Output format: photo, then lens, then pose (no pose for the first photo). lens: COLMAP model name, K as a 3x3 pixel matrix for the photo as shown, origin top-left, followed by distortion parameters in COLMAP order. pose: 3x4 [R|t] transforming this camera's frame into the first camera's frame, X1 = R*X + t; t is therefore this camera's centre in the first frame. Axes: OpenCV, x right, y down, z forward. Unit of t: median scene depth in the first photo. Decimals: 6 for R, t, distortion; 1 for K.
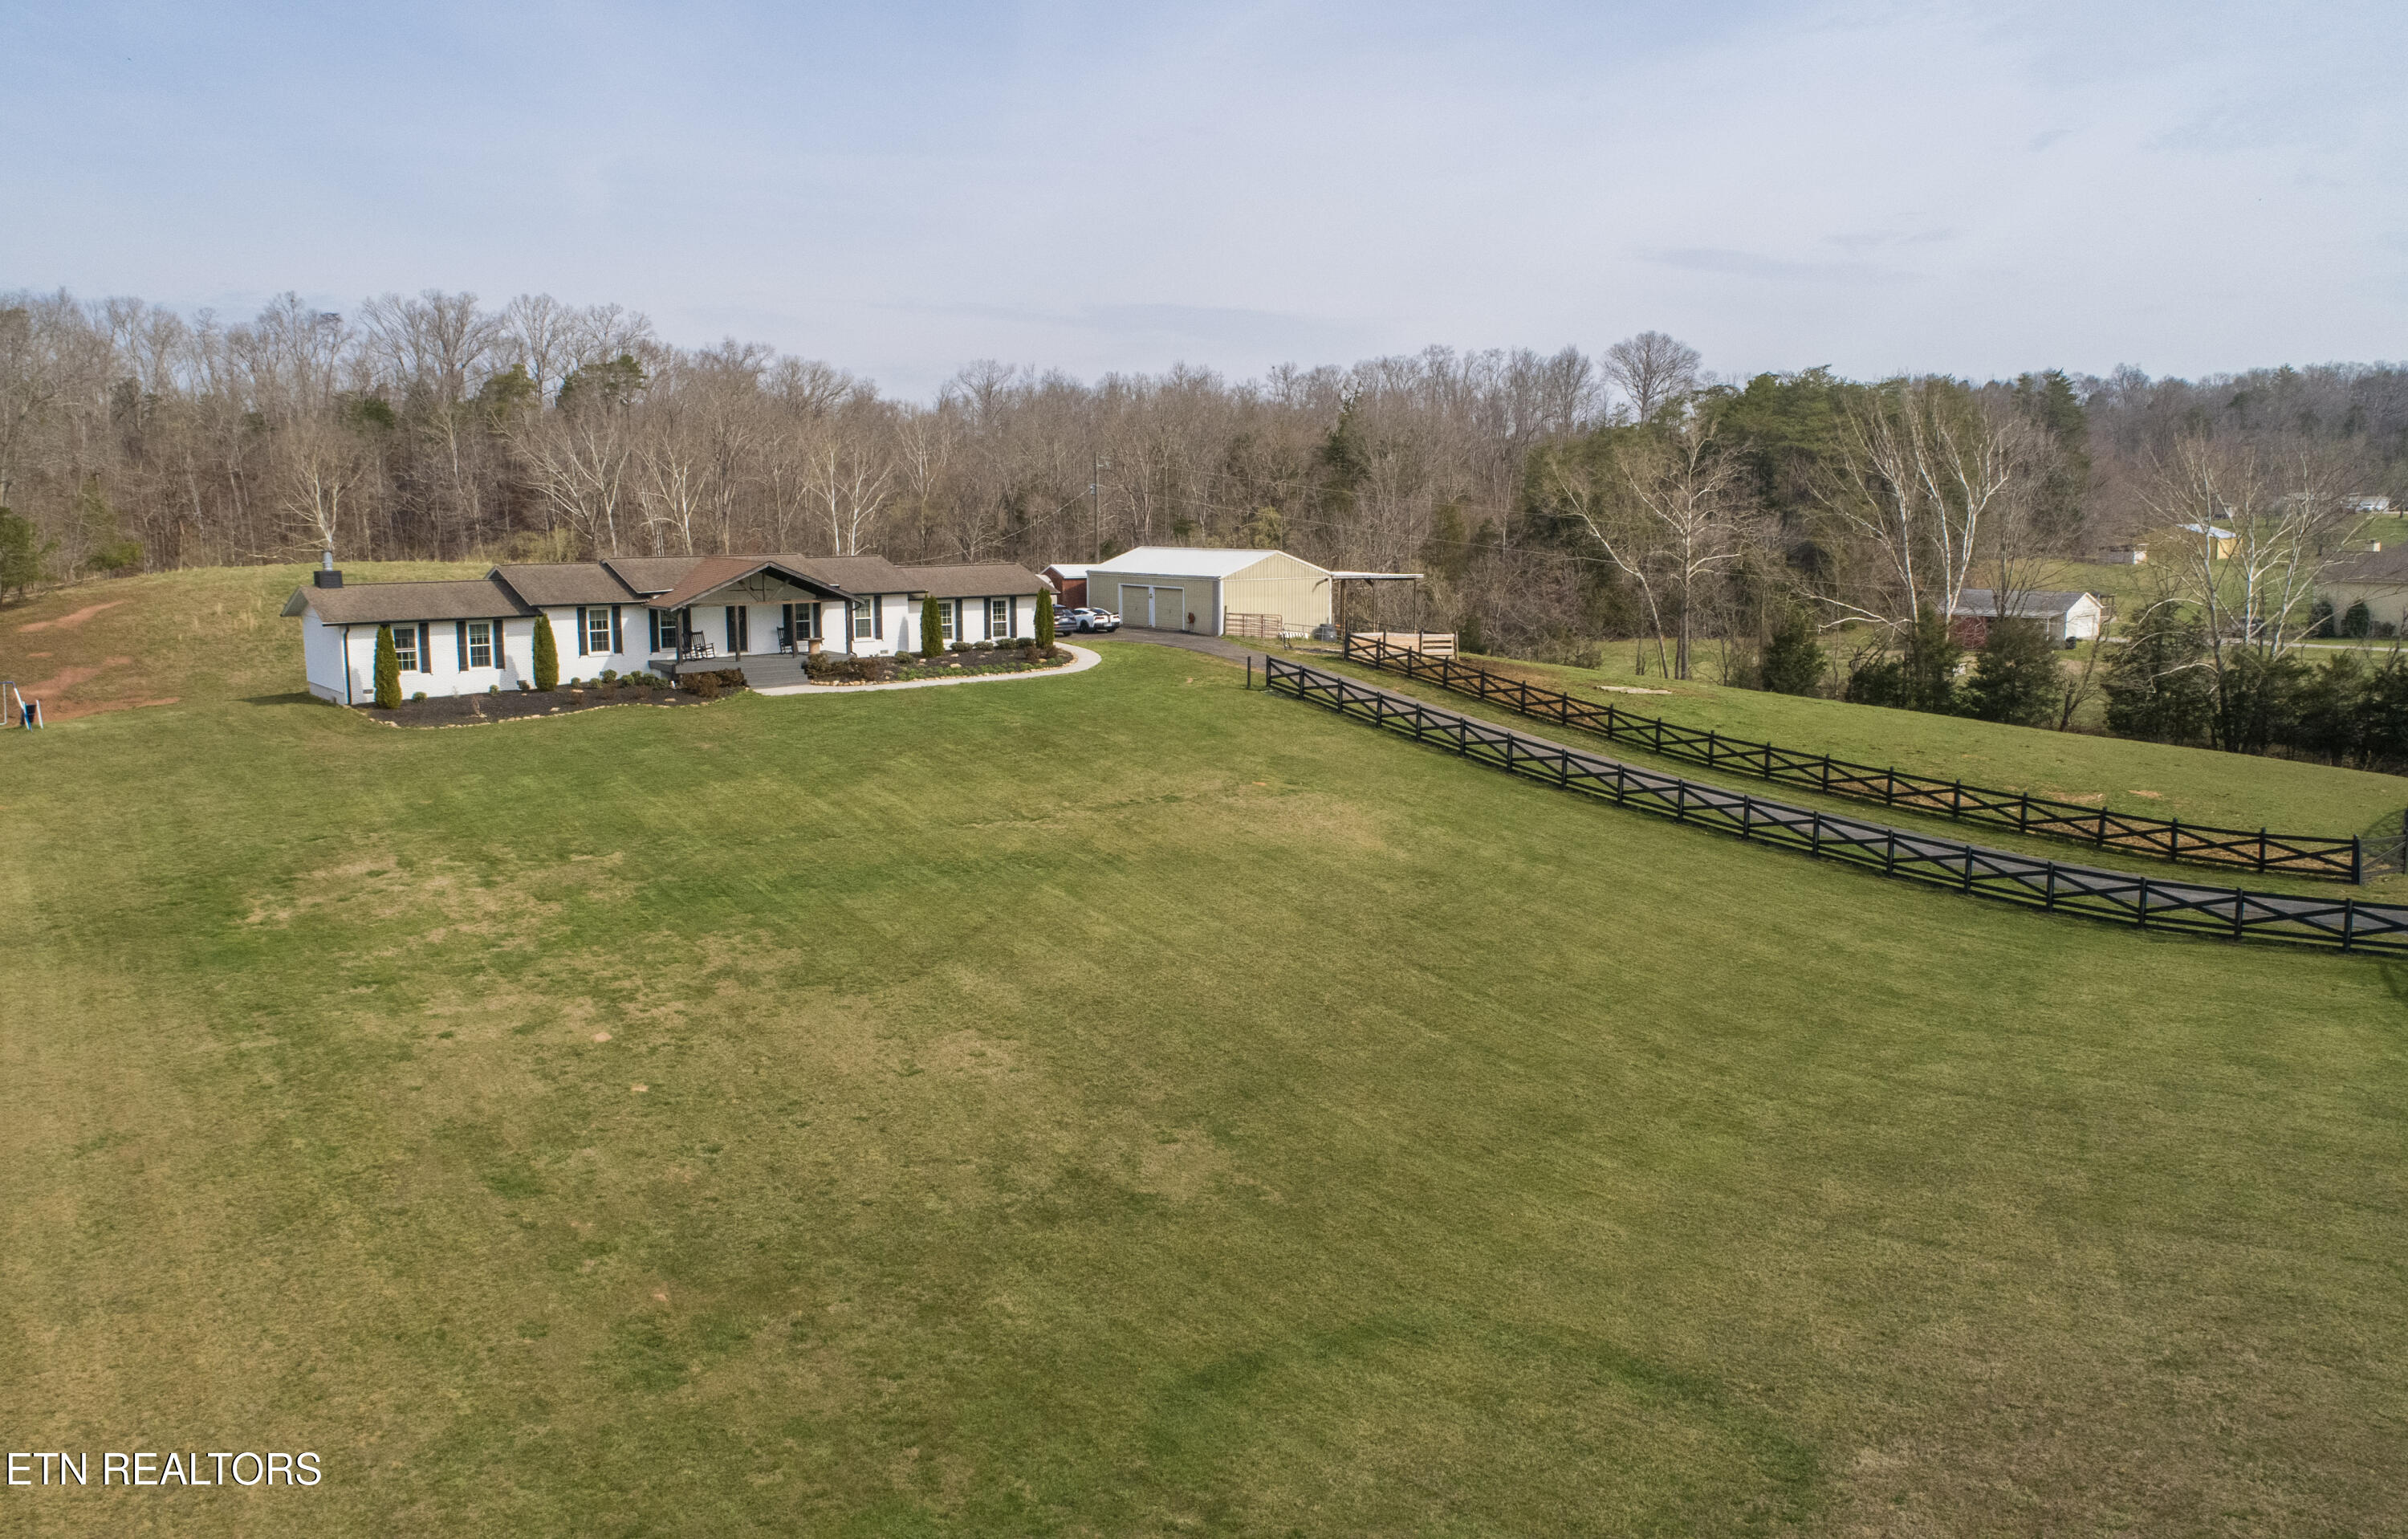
lens RADIAL K [[1850.4, 0, 1204.0], [0, 1850.4, 769.5], [0, 0, 1]] dist [-0.012968, 0.002596]
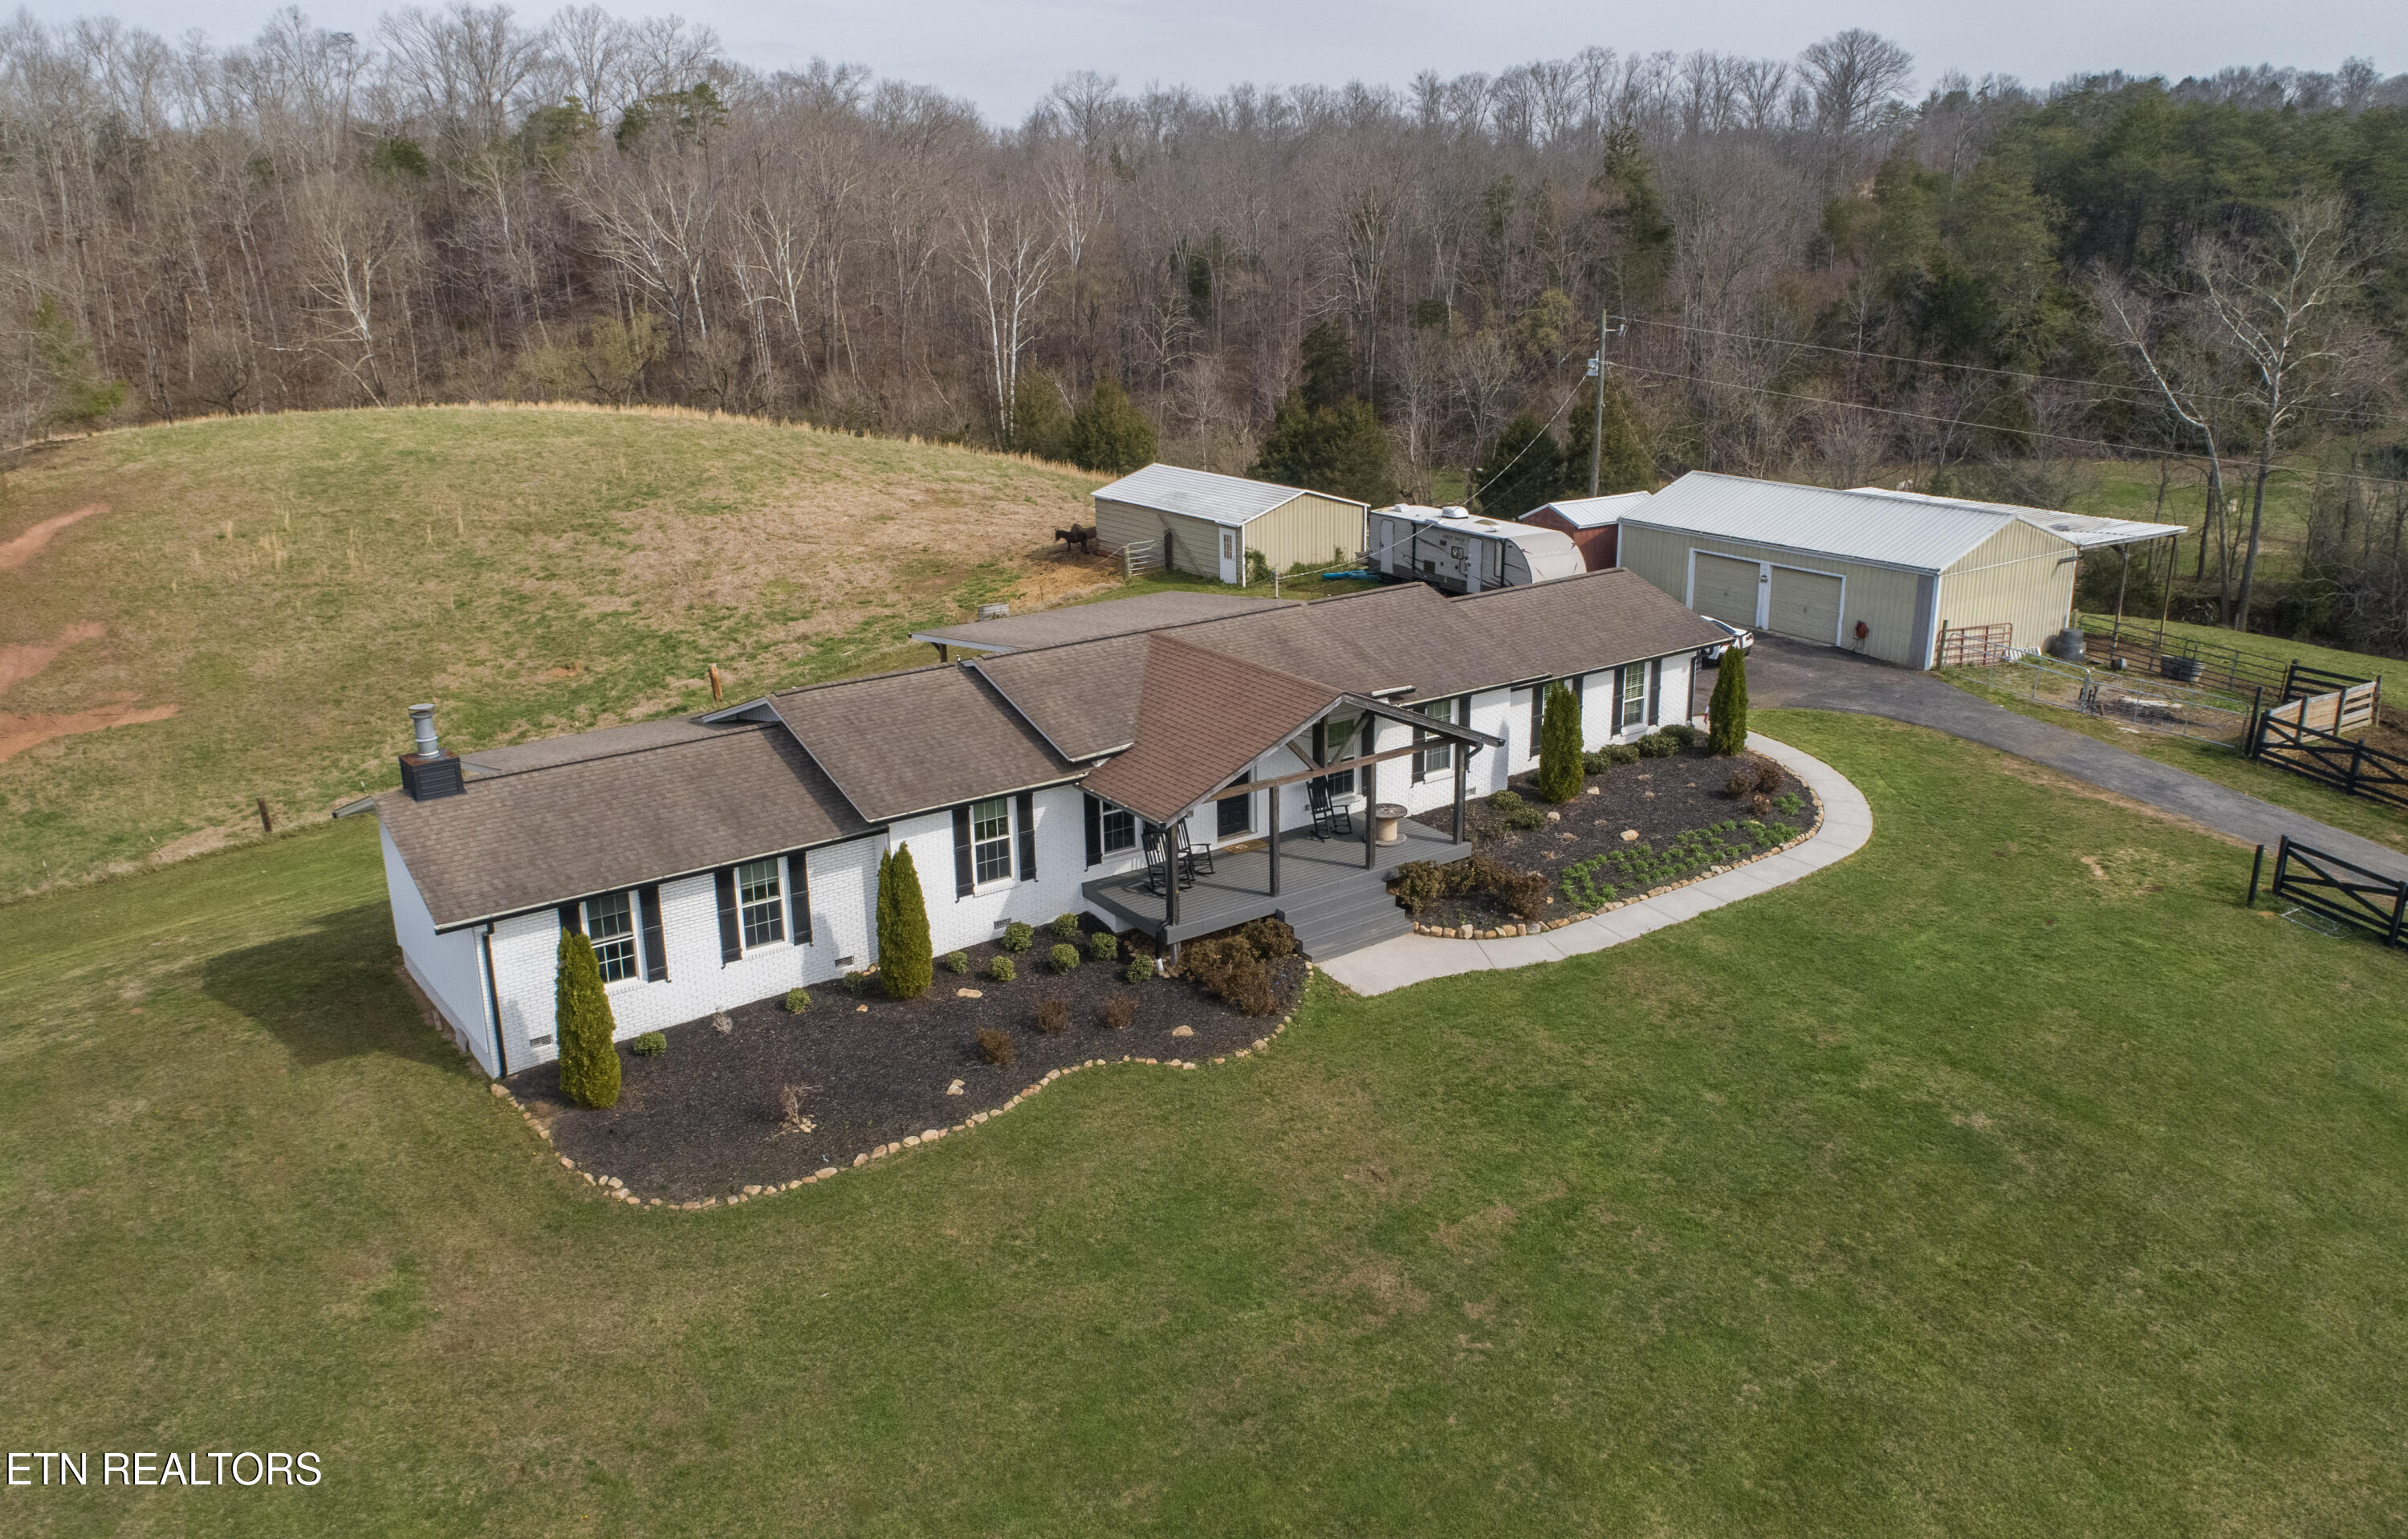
lens RADIAL K [[1850.4, 0, 1204.0], [0, 1850.4, 769.5], [0, 0, 1]] dist [-0.012968, 0.002596]
pose [[0.999745, -0.003357, -0.022309, -0.070334], [0.006711, 0.988358, 0.151999, -0.044686], [0.021539, -0.152110, 0.988129, 0.142021]]
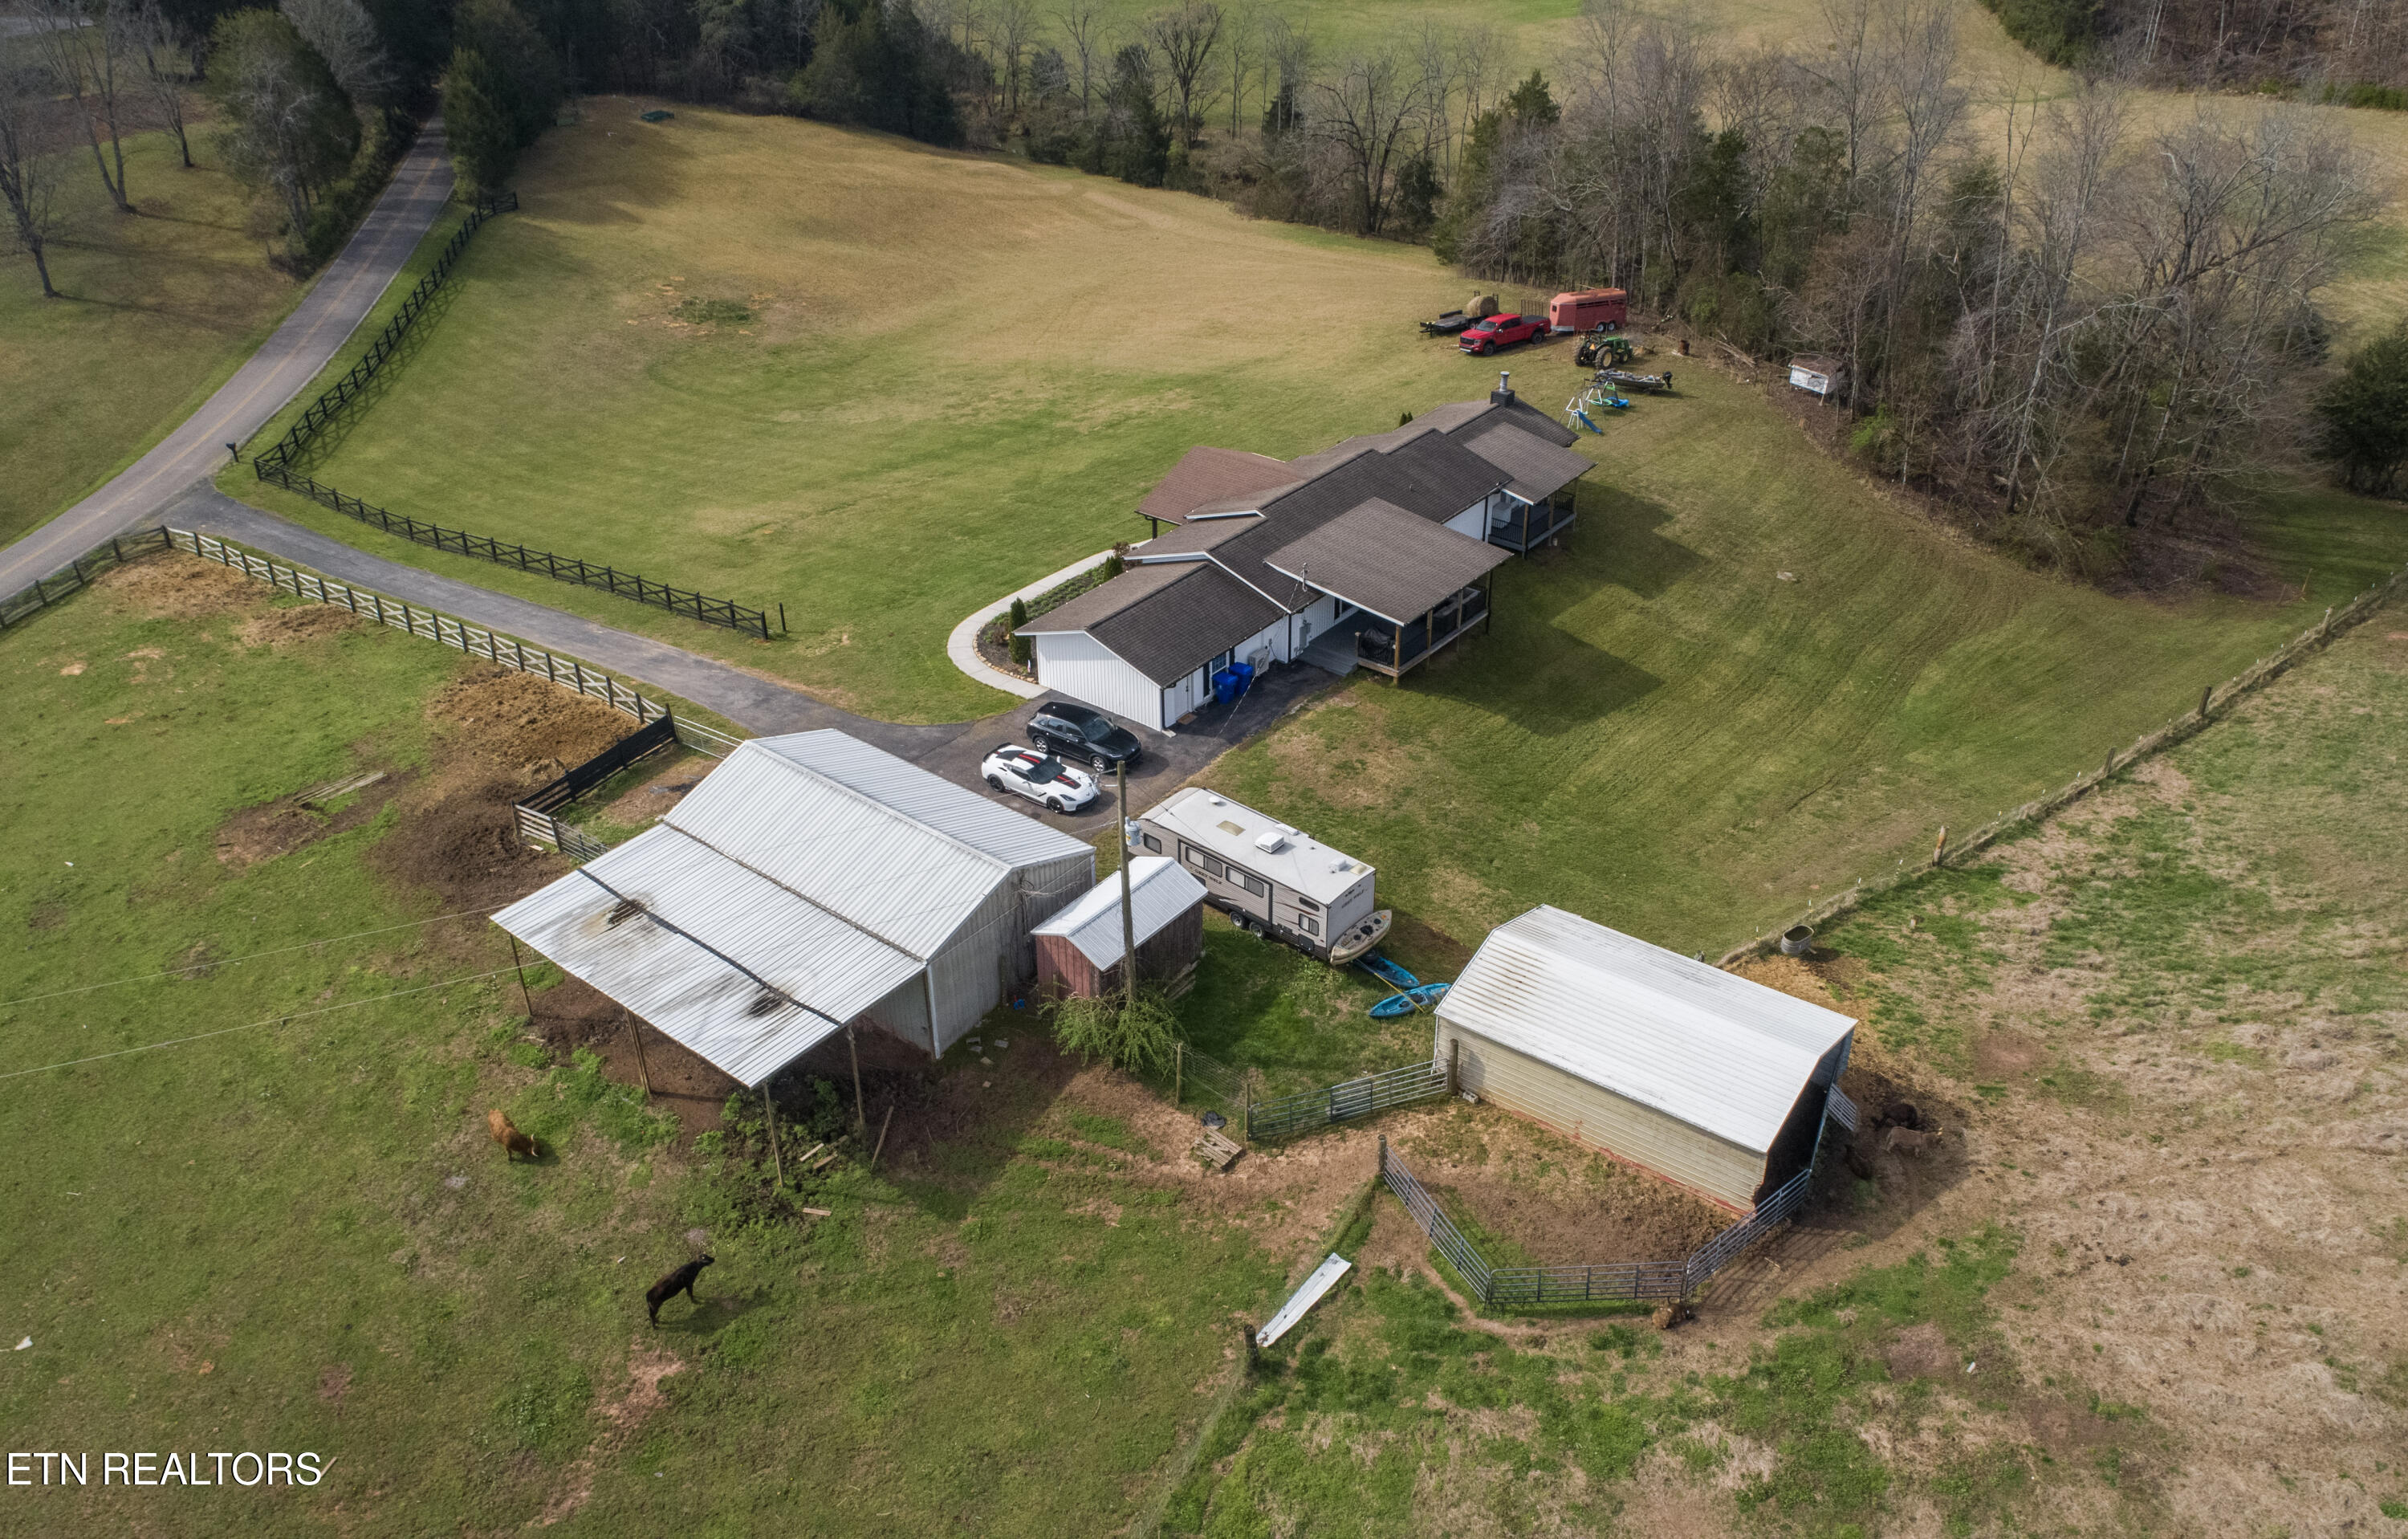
lens RADIAL K [[1850.4, 0, 1204.0], [0, 1850.4, 769.5], [0, 0, 1]] dist [-0.012968, 0.002596]
pose [[-0.963374, 0.171346, -0.206277, 0.005119], [0.002638, 0.775251, 0.631648, -0.178941], [0.268147, 0.607970, -0.747309, 0.525101]]
